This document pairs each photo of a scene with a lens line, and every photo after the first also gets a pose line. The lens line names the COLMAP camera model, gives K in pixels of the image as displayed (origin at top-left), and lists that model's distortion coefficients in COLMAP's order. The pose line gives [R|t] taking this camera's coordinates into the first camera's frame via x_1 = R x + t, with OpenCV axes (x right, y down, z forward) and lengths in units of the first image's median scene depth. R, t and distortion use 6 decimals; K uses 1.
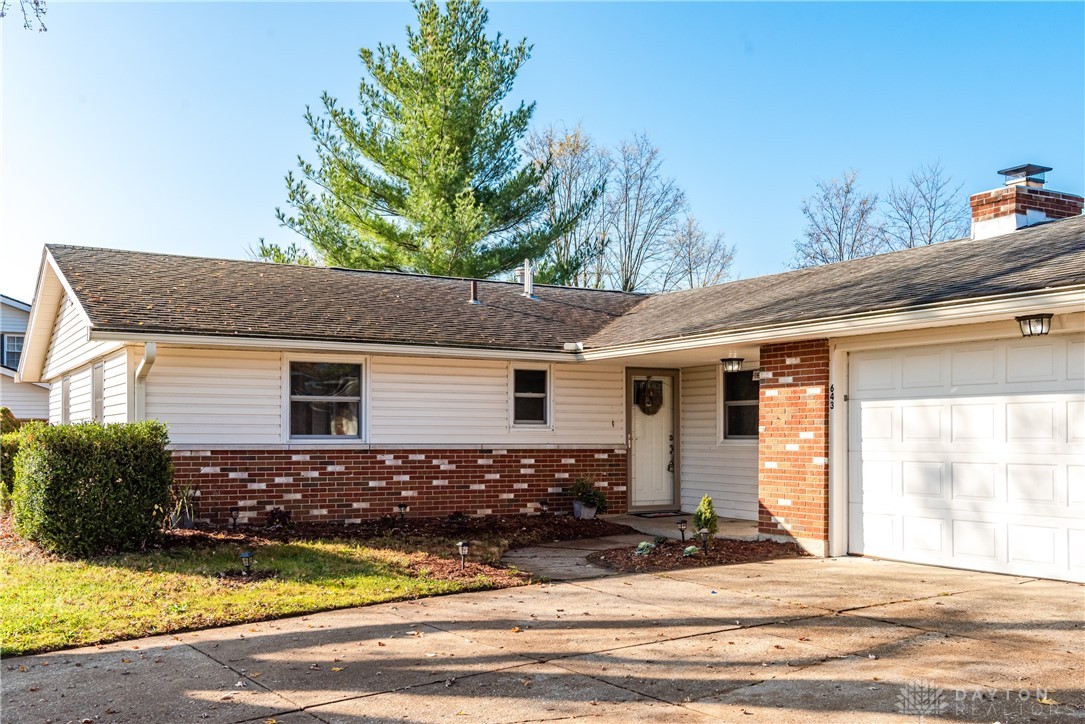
lens RADIAL K [[1112.9, 0, 524.5], [0, 1112.9, 435.6], [0, 0, 1]] dist [0.014887, -0.029272]
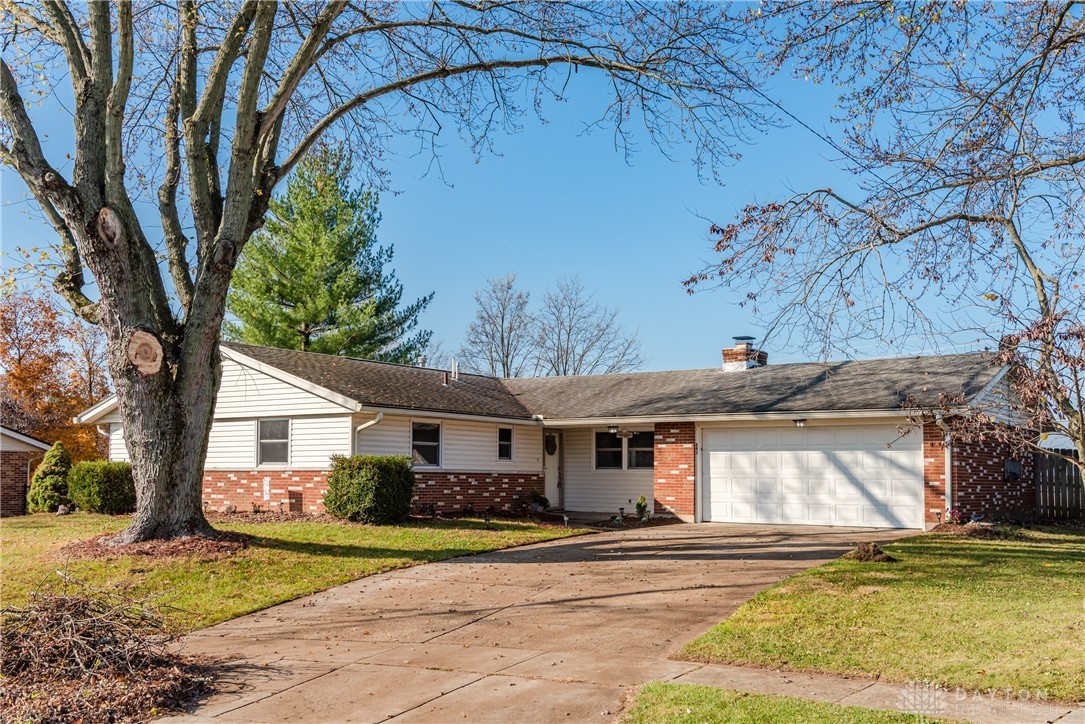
lens RADIAL K [[1143.7, 0, 545.1], [0, 1143.7, 408.3], [0, 0, 1]] dist [0.011448, 0.002941]
pose [[0.899272, 0.033239, 0.436125, -0.890051], [-0.007918, 0.998182, -0.059749, 0.020451], [-0.437319, 0.050277, 0.897900, -0.807346]]
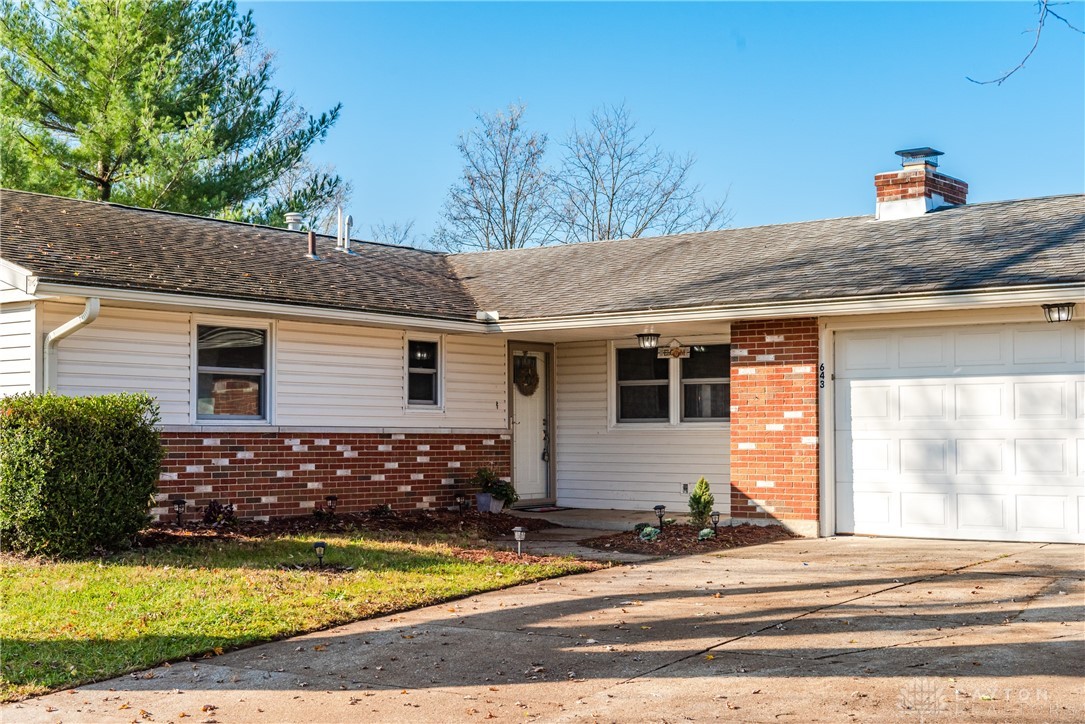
lens RADIAL K [[1569.6, 0, 534.8], [0, 1569.6, 394.2], [0, 0, 1]] dist [0.007624, -0.005127]
pose [[0.921283, 0.008896, 0.388790, -0.466725], [0.001801, 0.999630, -0.027140, 0.017812], [-0.388888, 0.025704, 0.920926, -0.175524]]
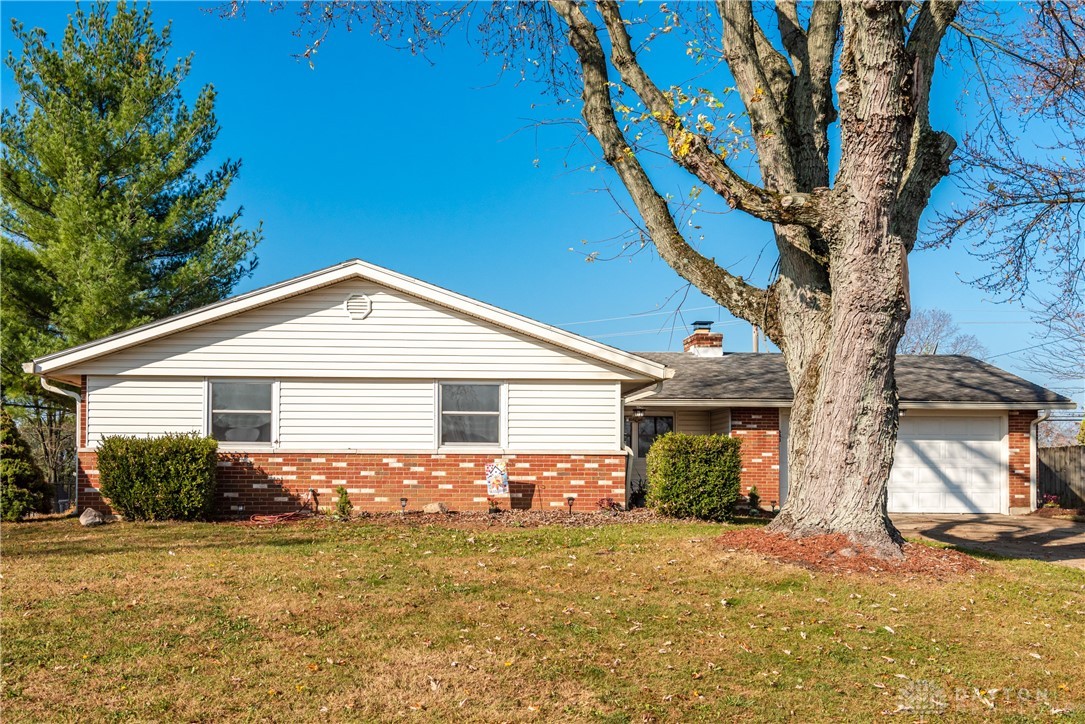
lens RADIAL K [[1145.5, 0, 490.1], [0, 1145.5, 461.8], [0, 0, 1]] dist [0.000216, -0.004424]
pose [[0.414795, 0.015650, 0.909780, -1.733032], [-0.006623, 0.999878, -0.014180, 0.042955], [-0.909891, -0.000144, 0.414848, 0.562909]]
